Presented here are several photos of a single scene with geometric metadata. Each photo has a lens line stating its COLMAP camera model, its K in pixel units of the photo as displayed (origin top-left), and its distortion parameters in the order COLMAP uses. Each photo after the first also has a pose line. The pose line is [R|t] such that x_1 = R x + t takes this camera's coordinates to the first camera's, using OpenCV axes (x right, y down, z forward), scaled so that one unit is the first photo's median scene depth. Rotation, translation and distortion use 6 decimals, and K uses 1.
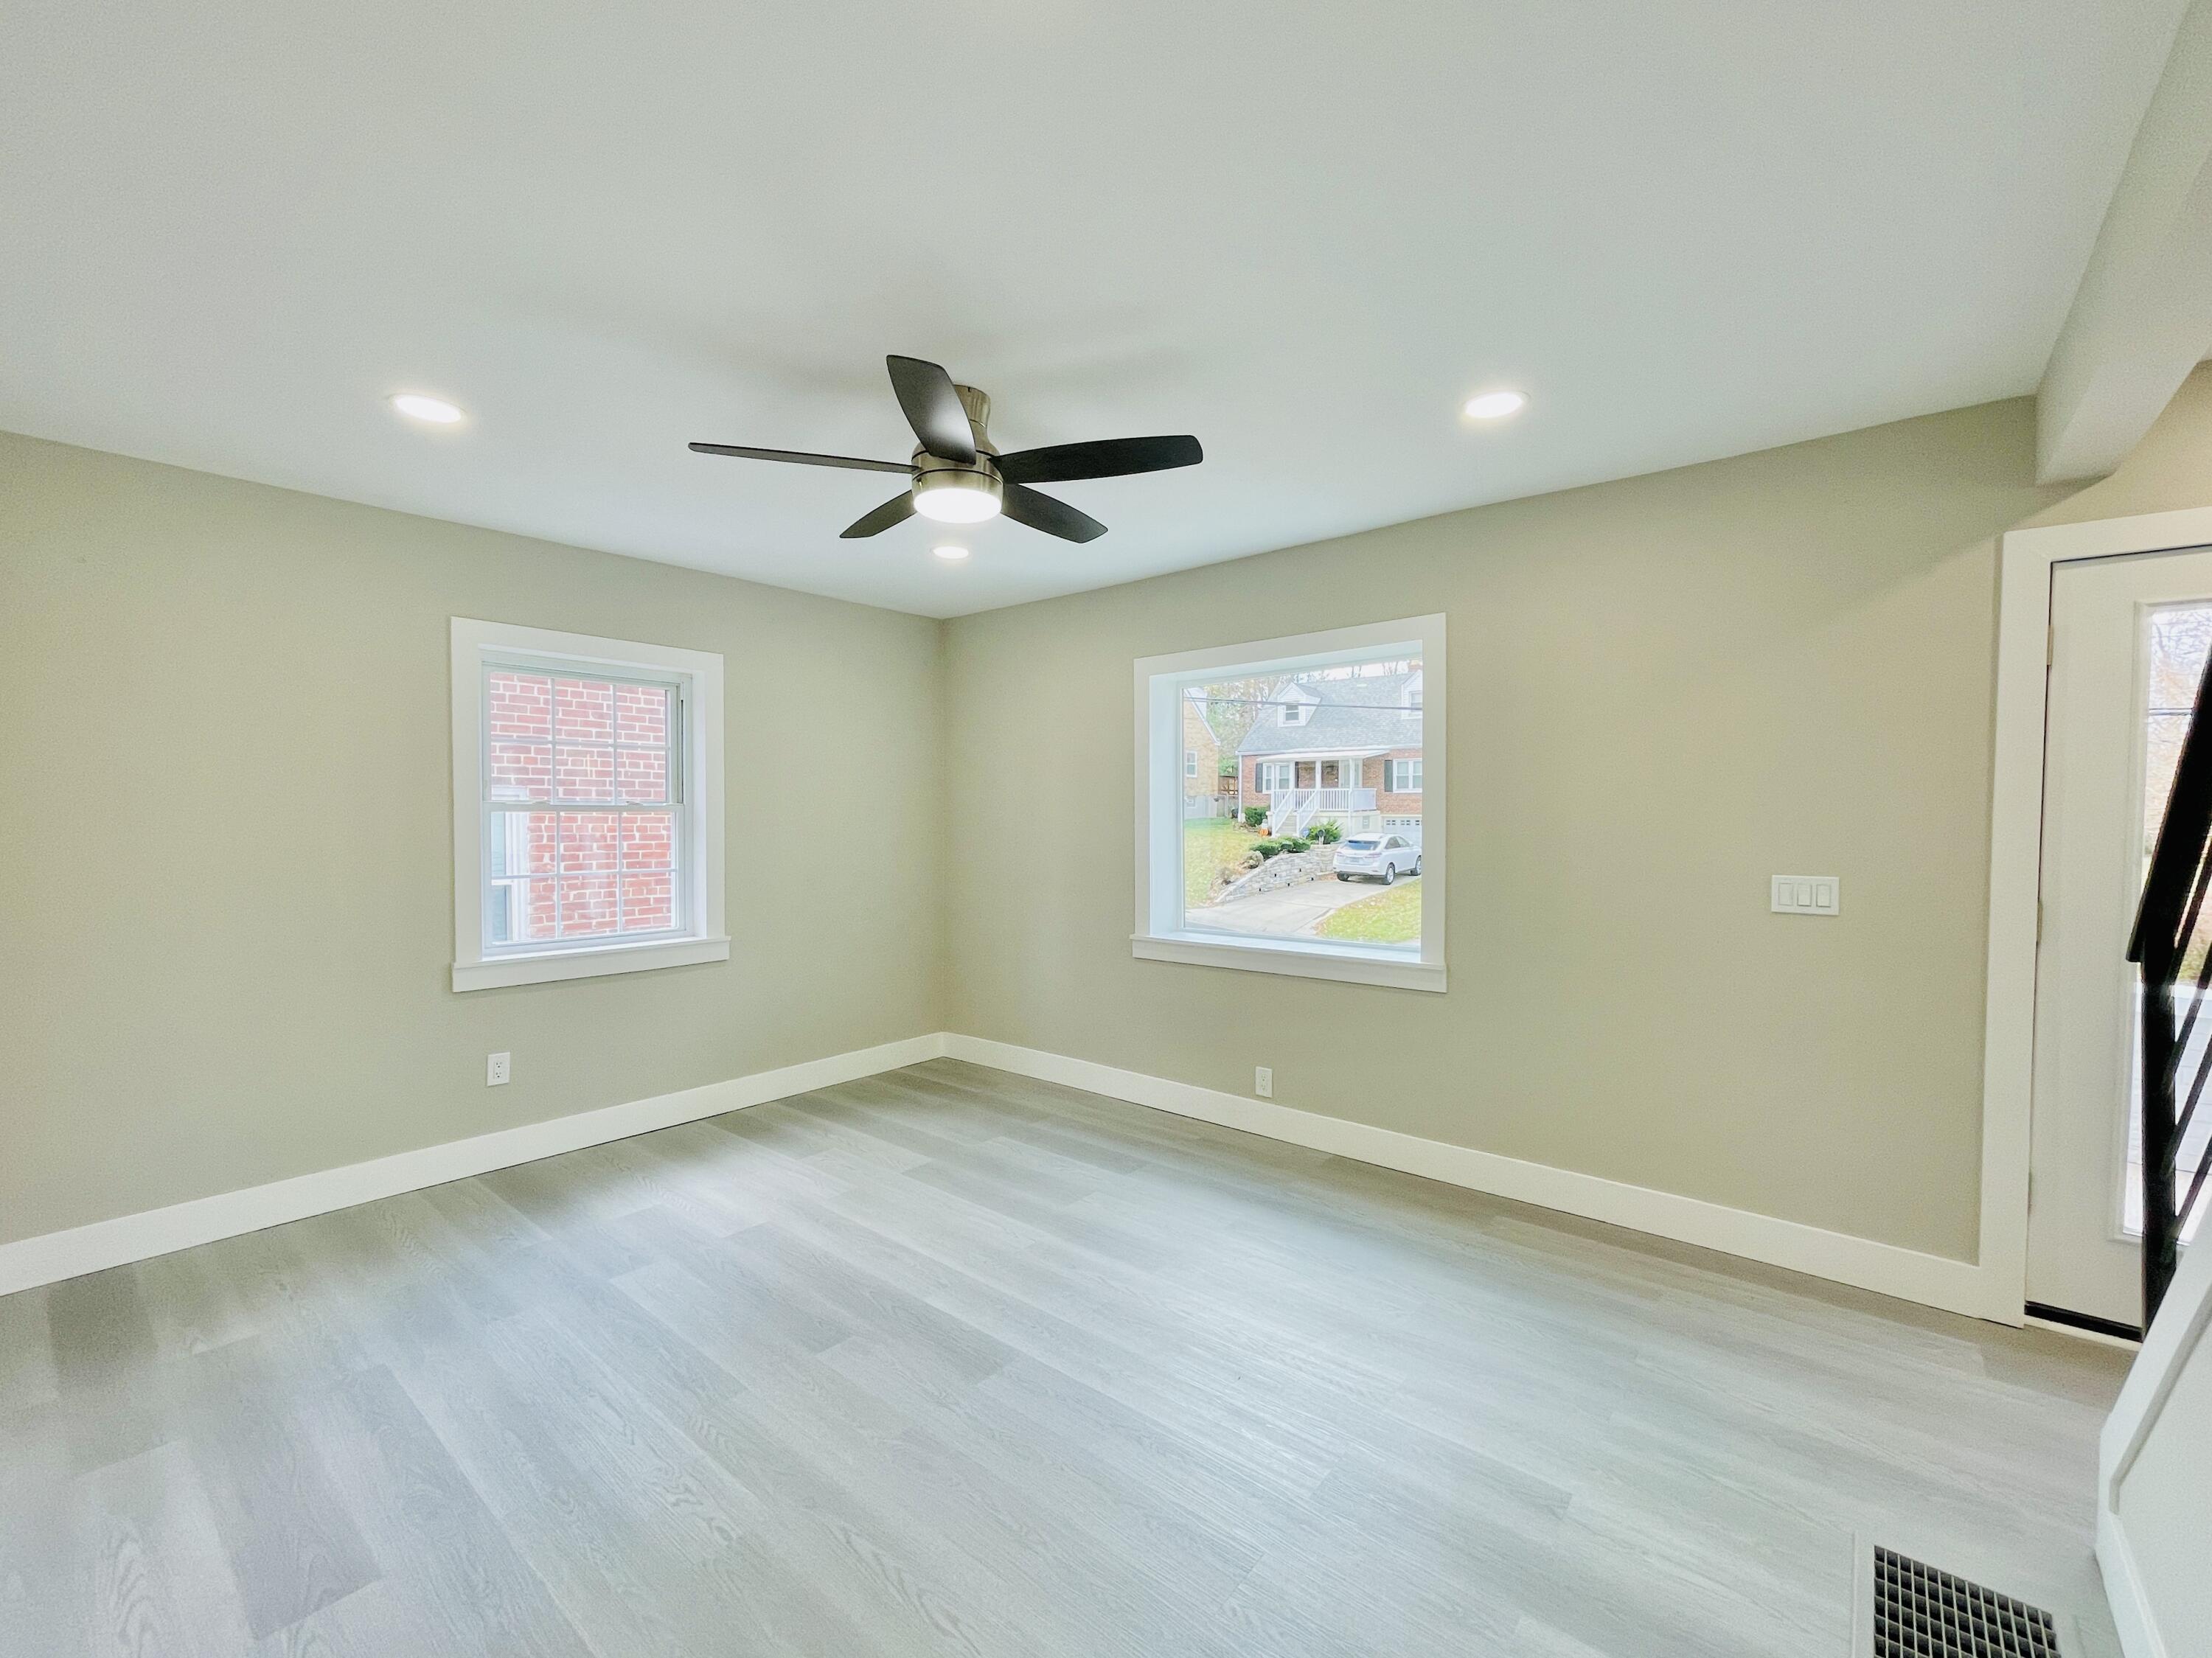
lens RADIAL K [[923.4, 0, 1103.5], [0, 923.4, 852.6], [0, 0, 1]] dist [-0.001148, -0.000084]
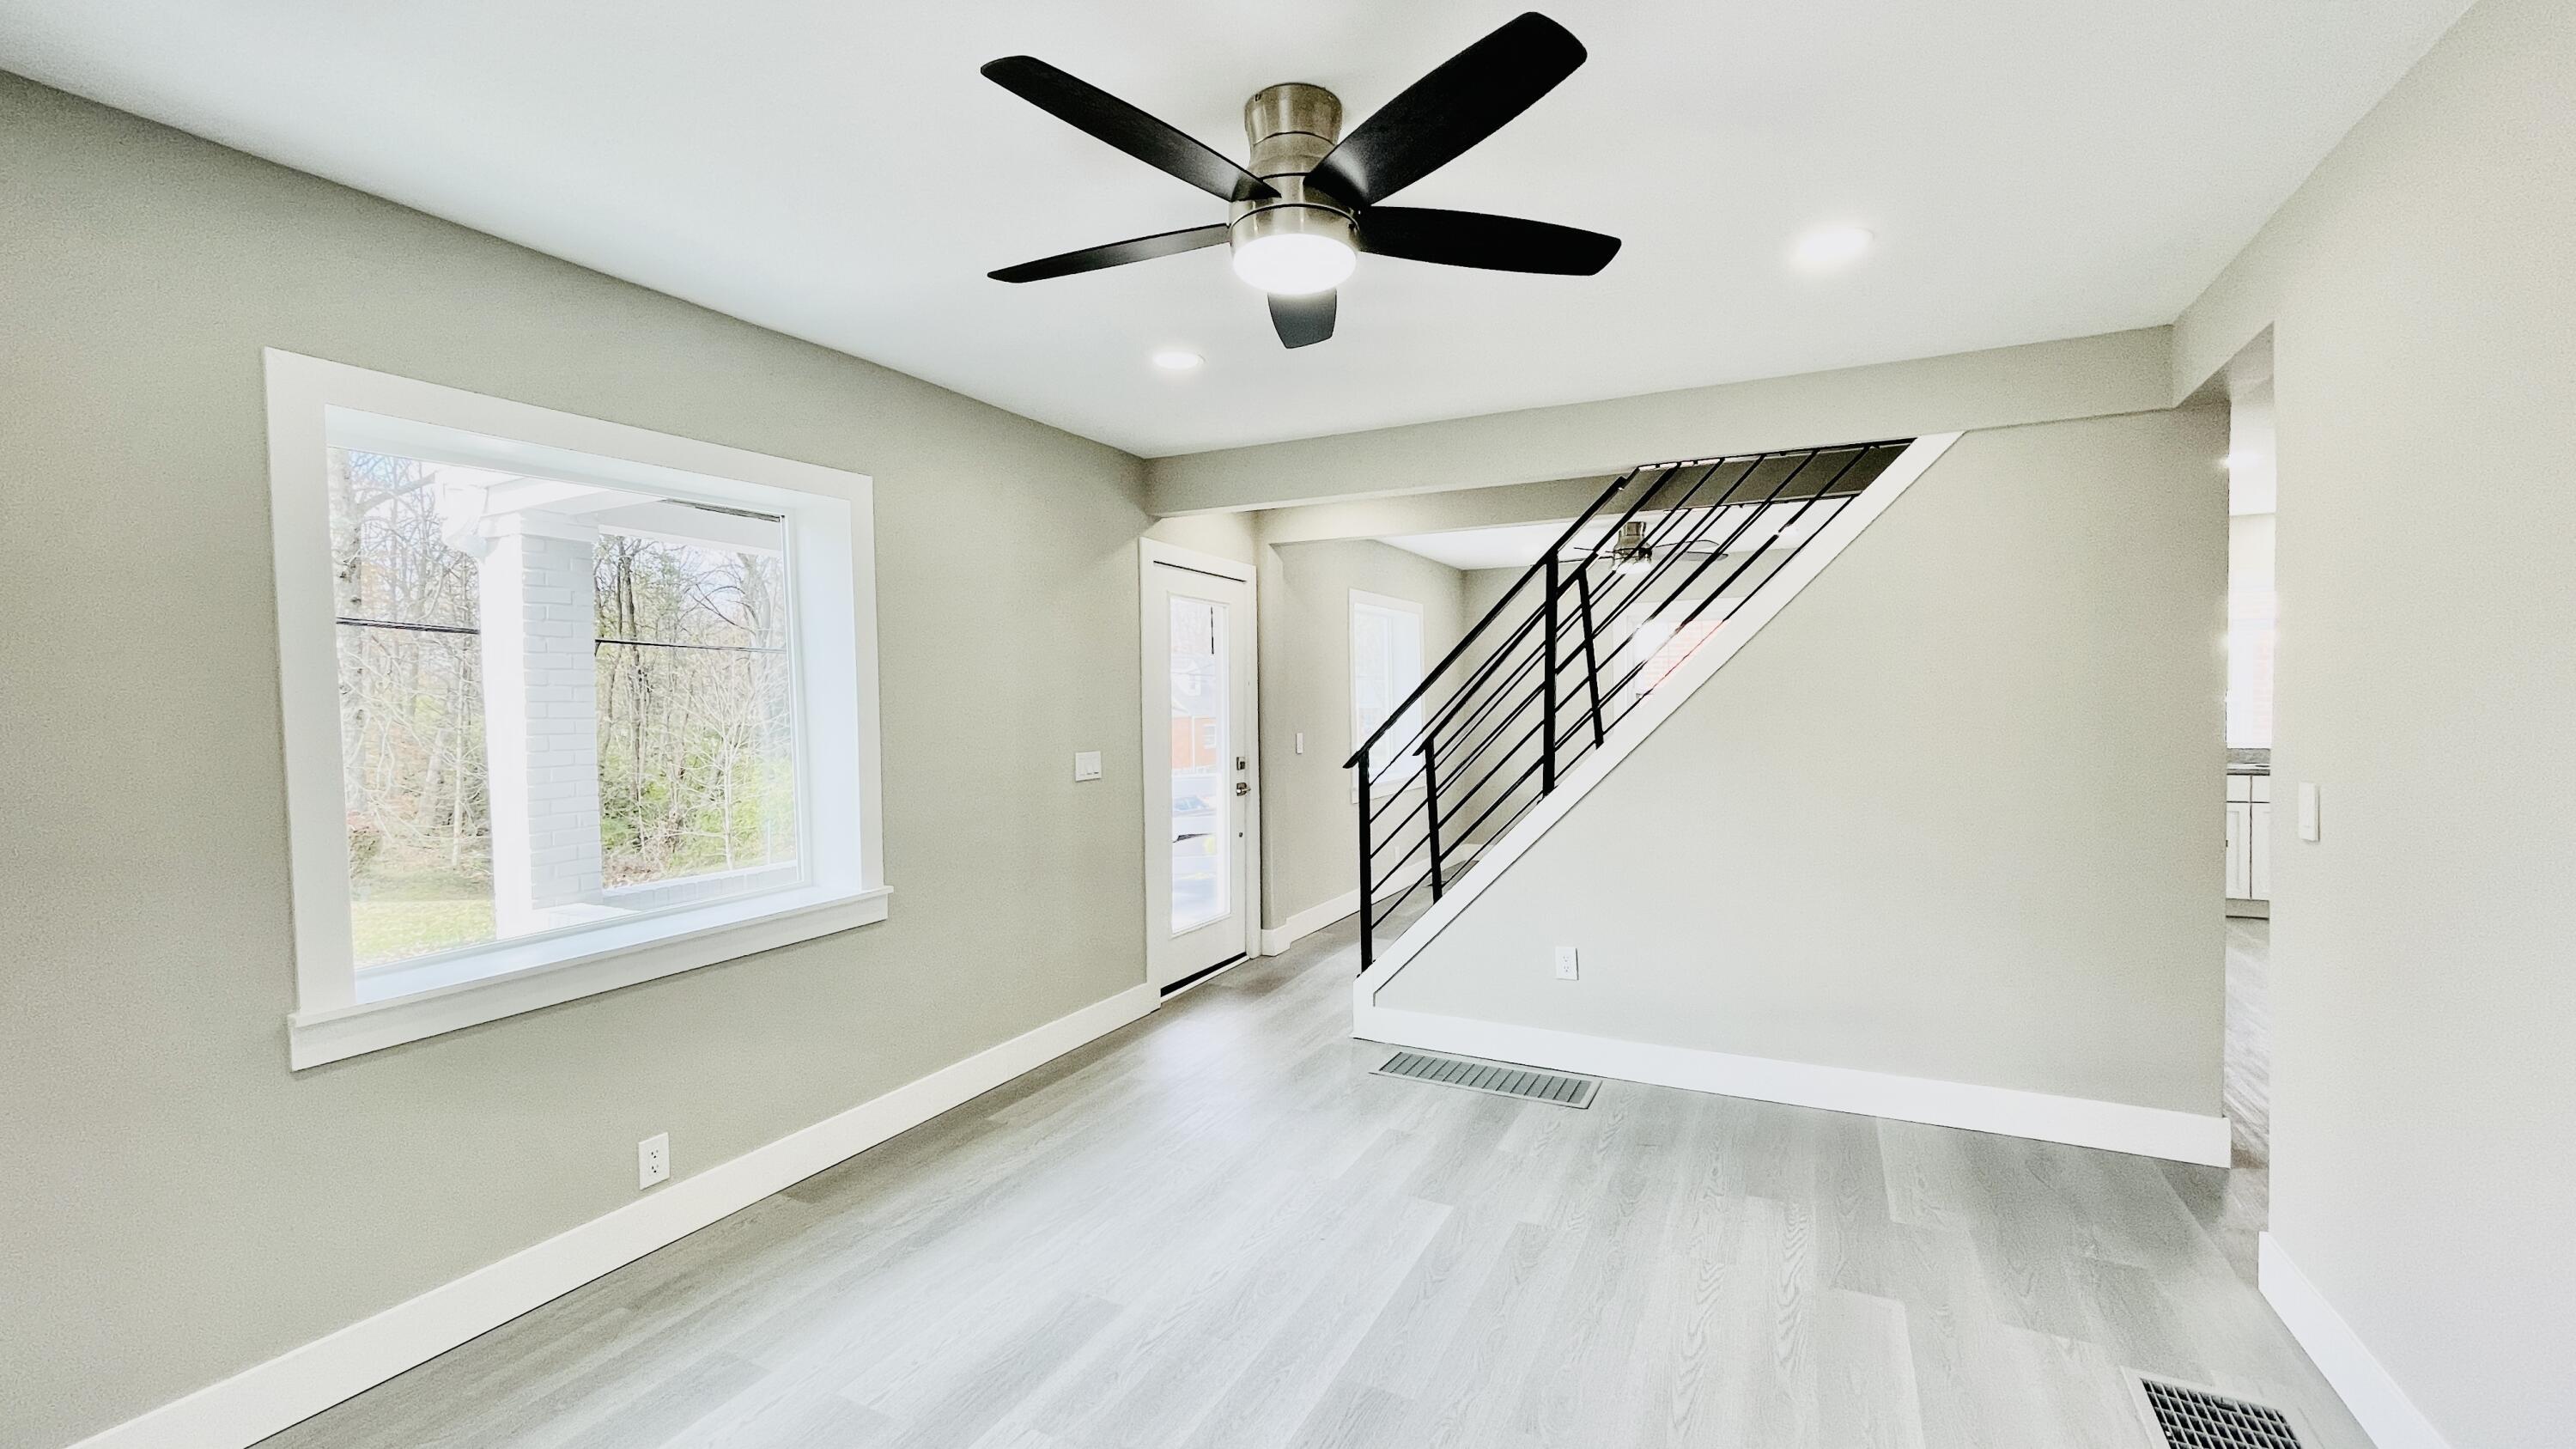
lens RADIAL K [[1036.1, 0, 1285.4], [0, 1036.1, 736.7], [0, 0, 1]] dist [0.000555, 0.000067]
pose [[-0.220299, -0.029748, 0.974979, -0.672112], [0.050824, 0.997827, 0.041929, -0.040610], [-0.974108, 0.058789, -0.218308, 0.861912]]
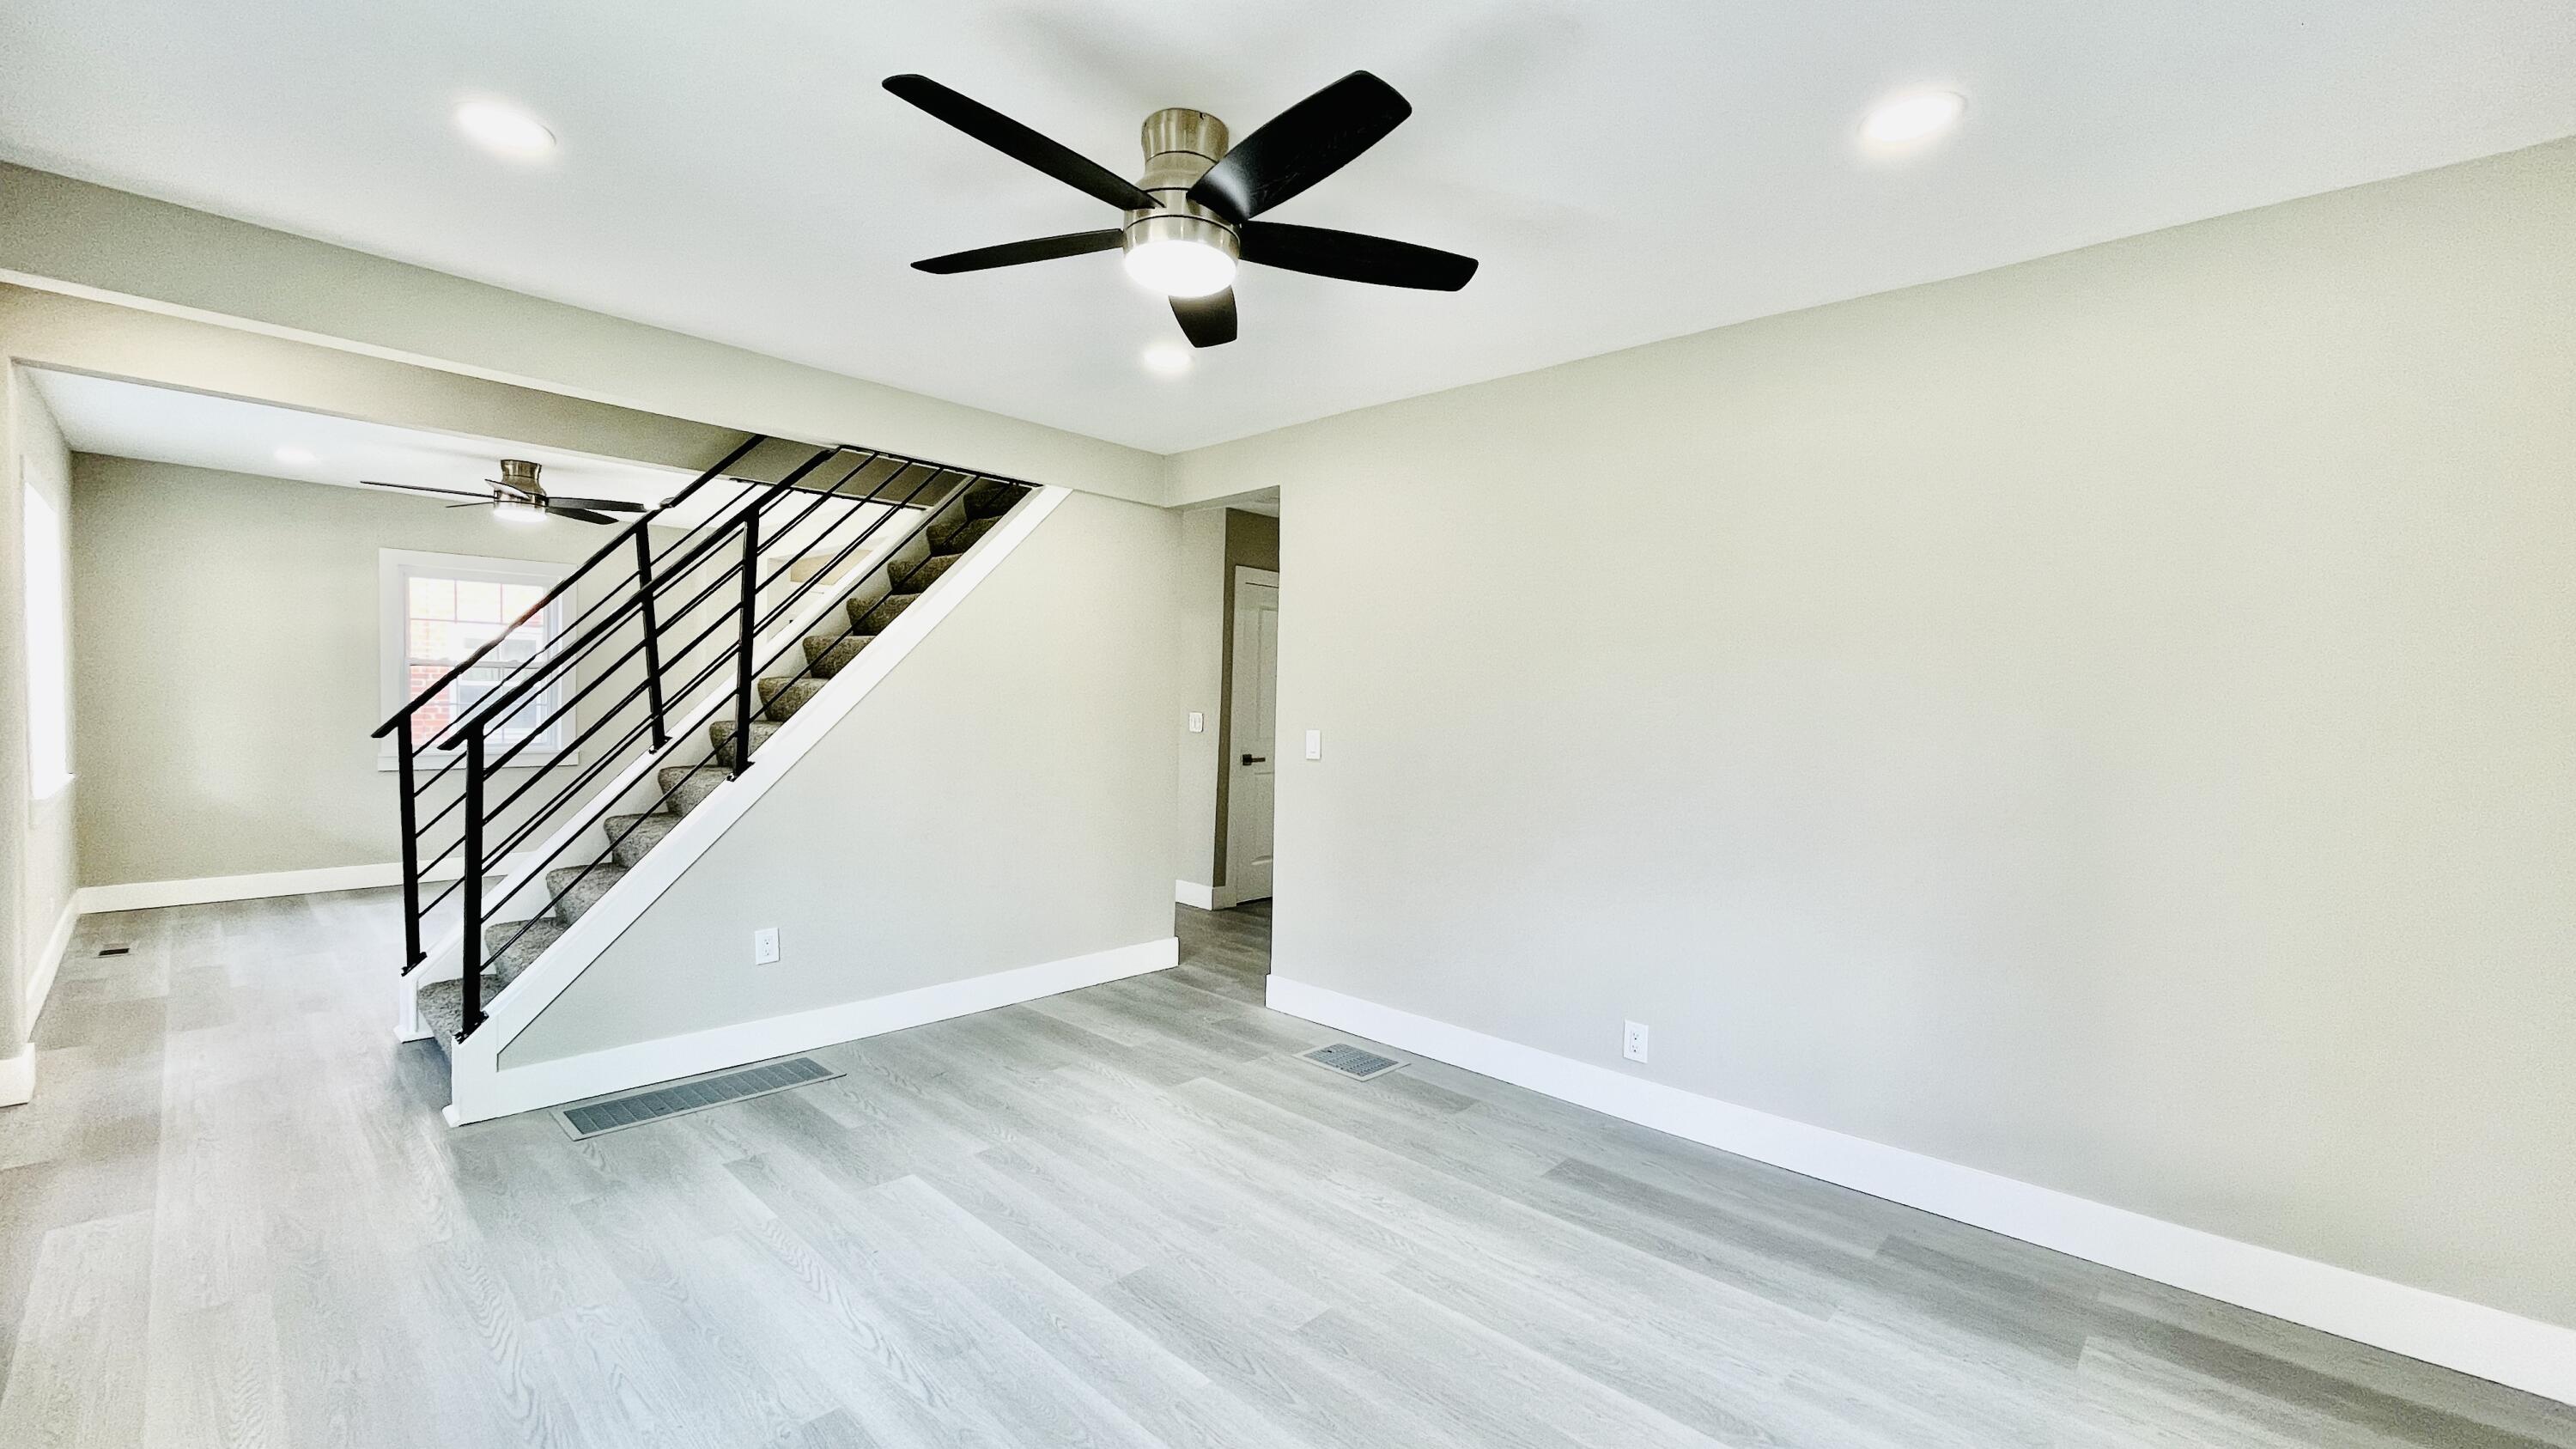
lens RADIAL K [[1035.3, 0, 1288.7], [0, 1035.3, 711.2], [0, 0, 1]] dist [0.000701, 0.000122]
pose [[-0.997865, -0.025554, 0.060101, -0.225749], [-0.022660, 0.998574, 0.048342, -0.035789], [-0.061251, 0.046876, -0.997021, 1.369988]]
